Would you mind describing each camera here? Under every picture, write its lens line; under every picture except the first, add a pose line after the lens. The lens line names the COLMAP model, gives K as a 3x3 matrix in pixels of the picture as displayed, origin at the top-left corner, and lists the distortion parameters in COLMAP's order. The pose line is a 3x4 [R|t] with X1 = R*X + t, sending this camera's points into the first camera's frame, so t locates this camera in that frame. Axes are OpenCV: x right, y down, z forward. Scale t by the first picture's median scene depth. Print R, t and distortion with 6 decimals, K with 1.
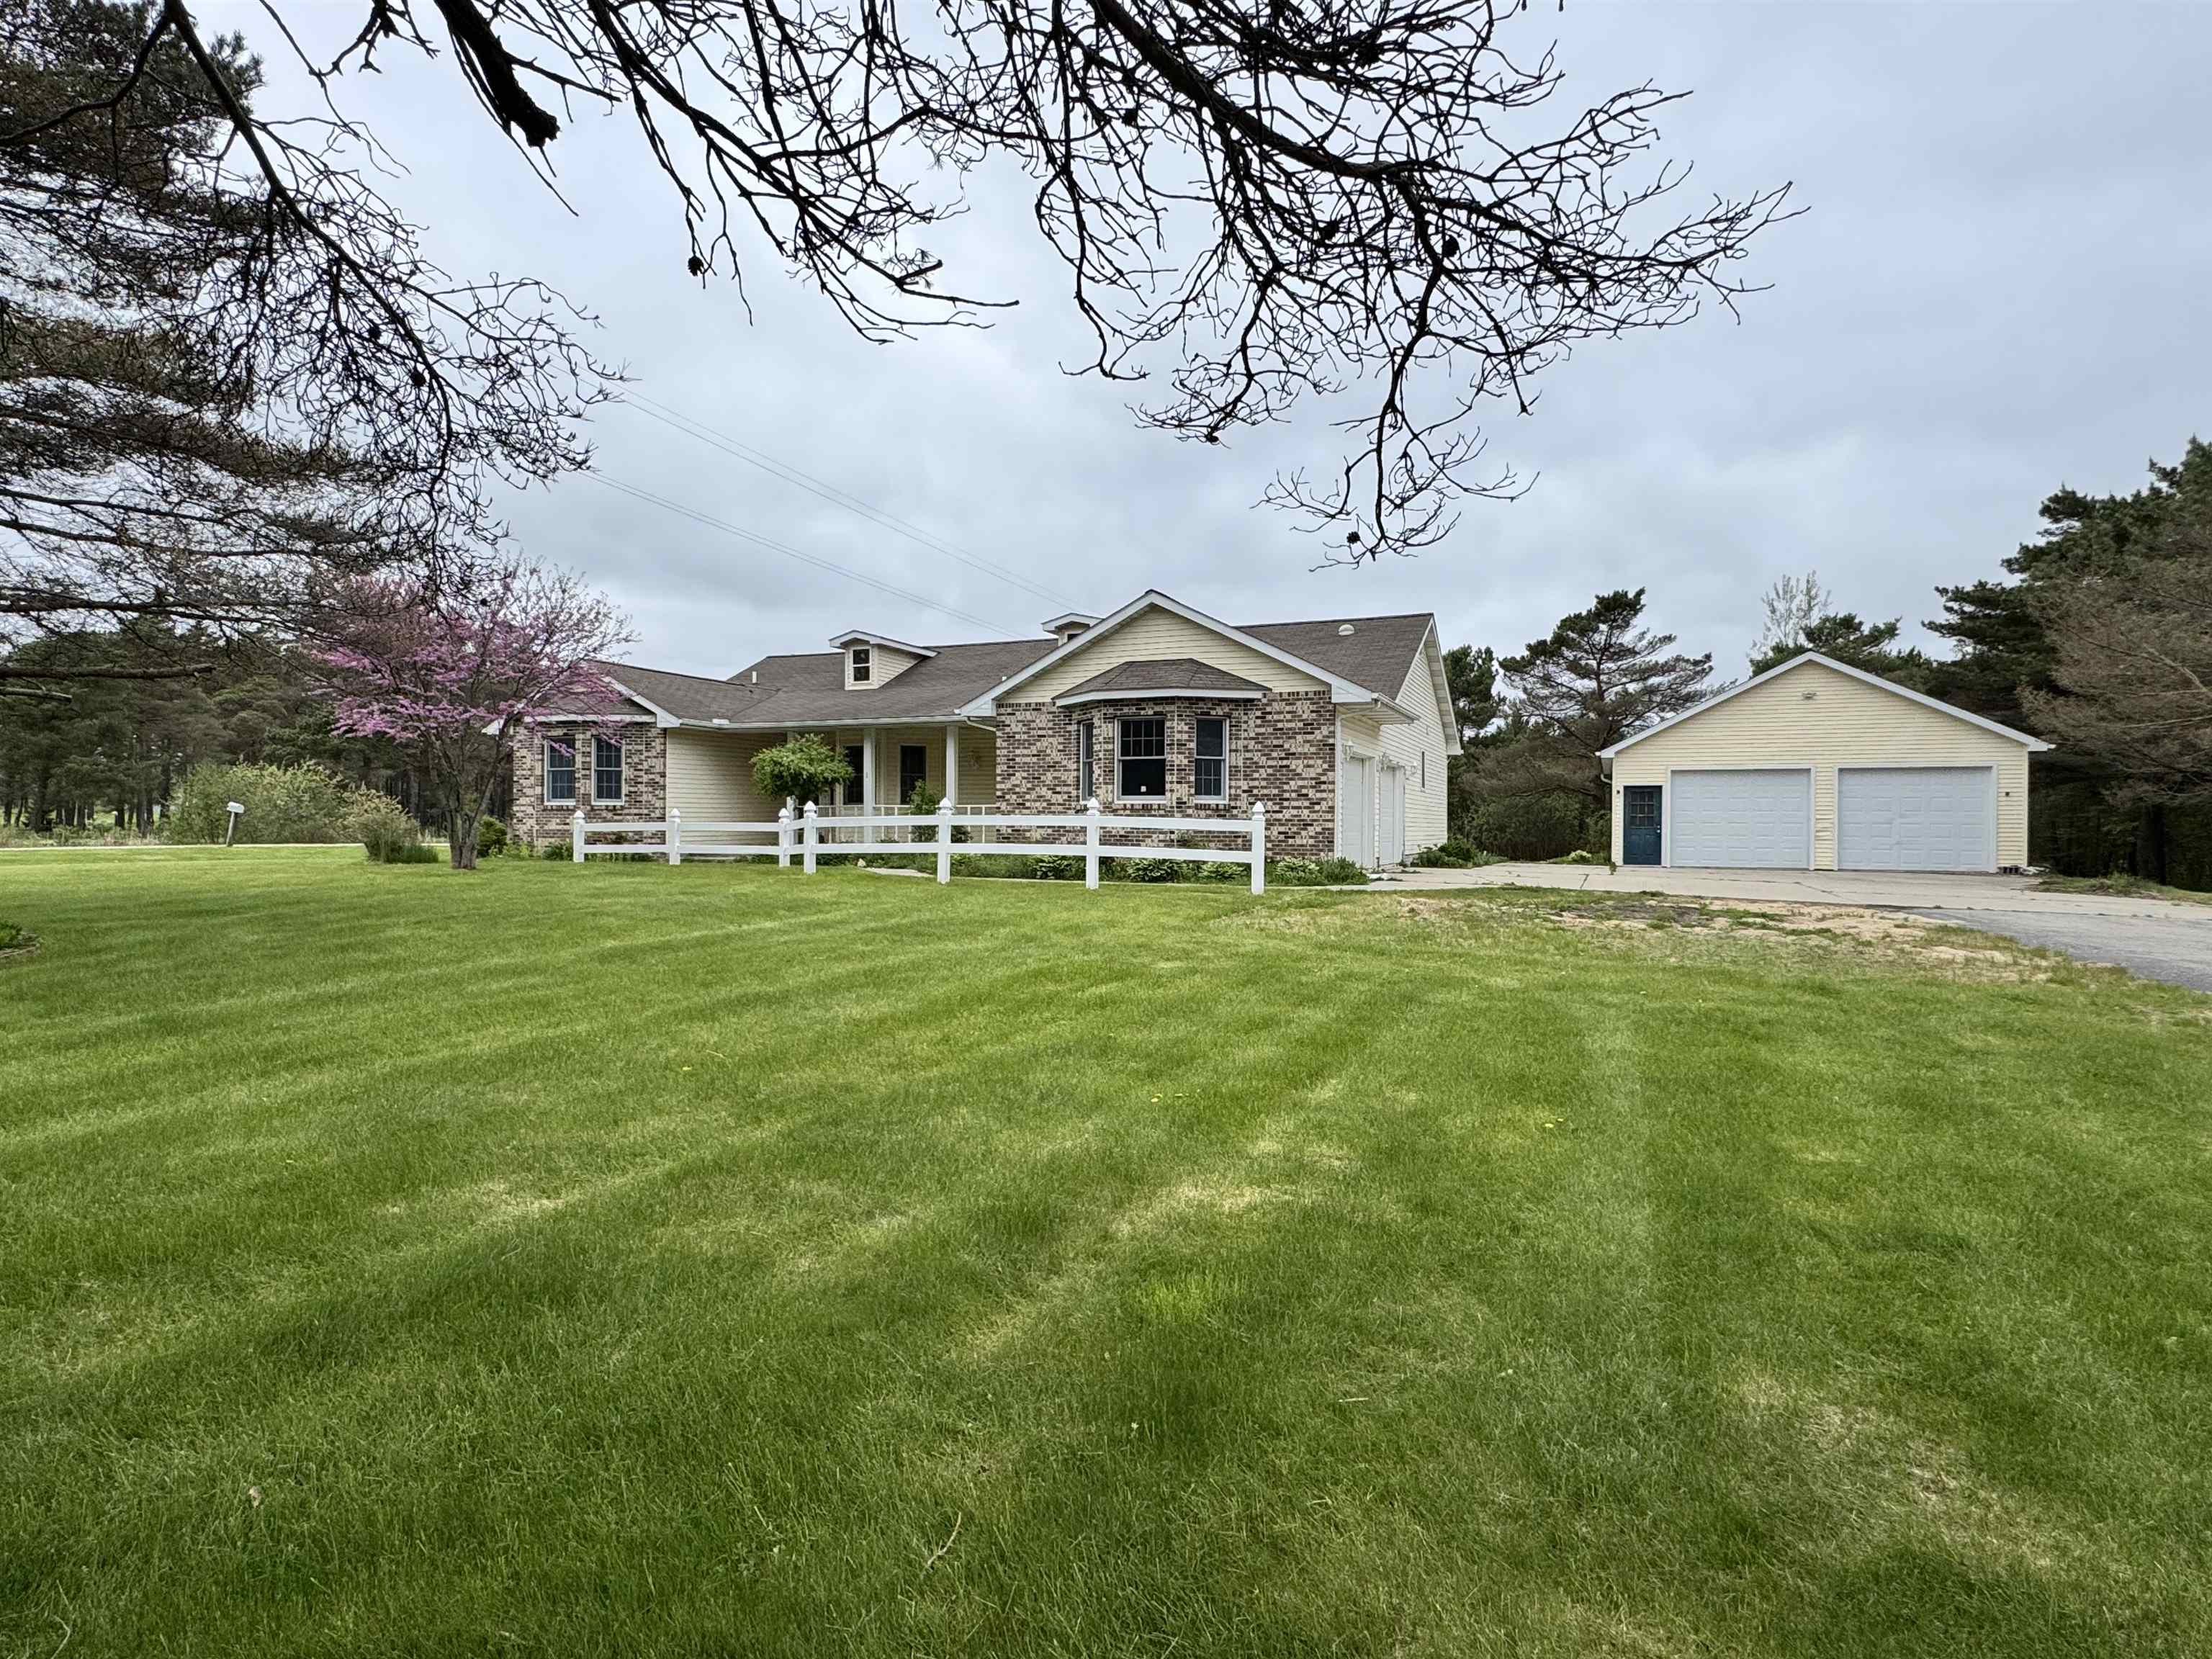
lens RADIAL K [[1175.5, 0, 1106.0], [0, 1175.5, 829.5], [0, 0, 1]] dist [0.000674, 0.000514]
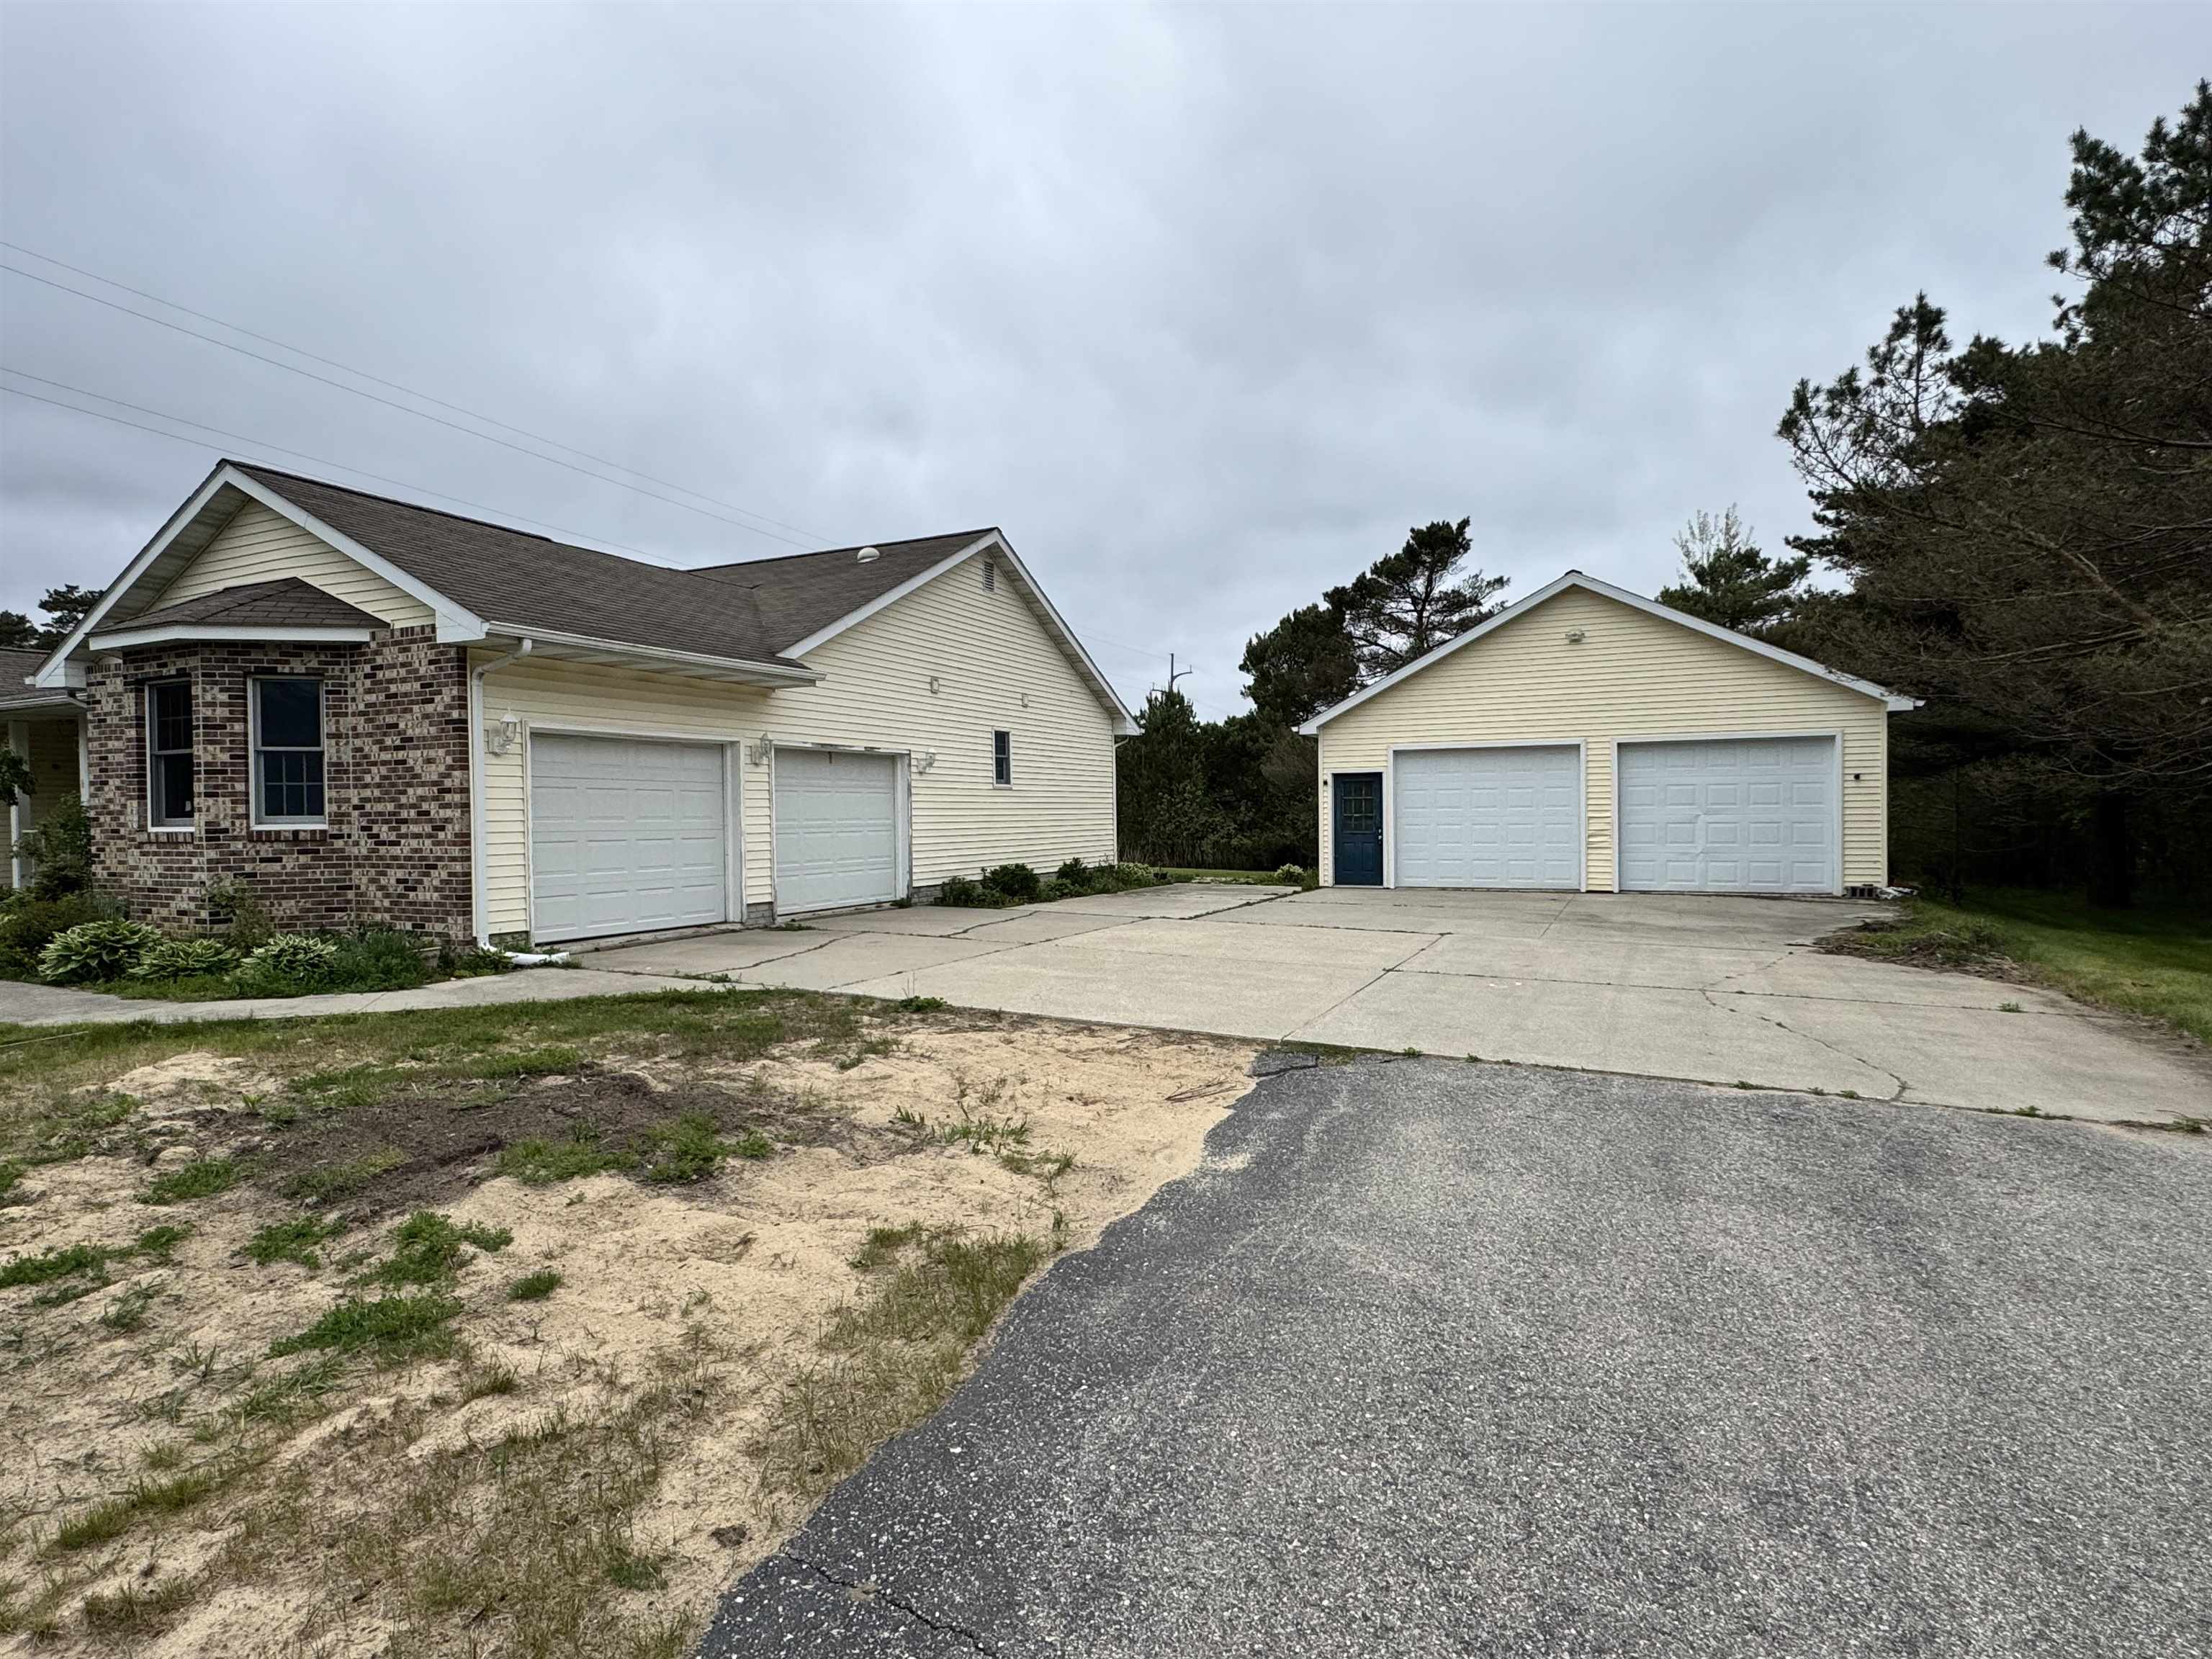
lens RADIAL K [[1147.8, 0, 1106.0], [0, 1147.8, 829.5], [0, 0, 1]] dist [-0.000718, -0.000531]
pose [[0.999135, -0.017488, -0.037731, 0.365573], [0.017950, 0.999768, 0.011926, -0.015907], [0.037514, -0.012593, 0.999217, 0.336698]]
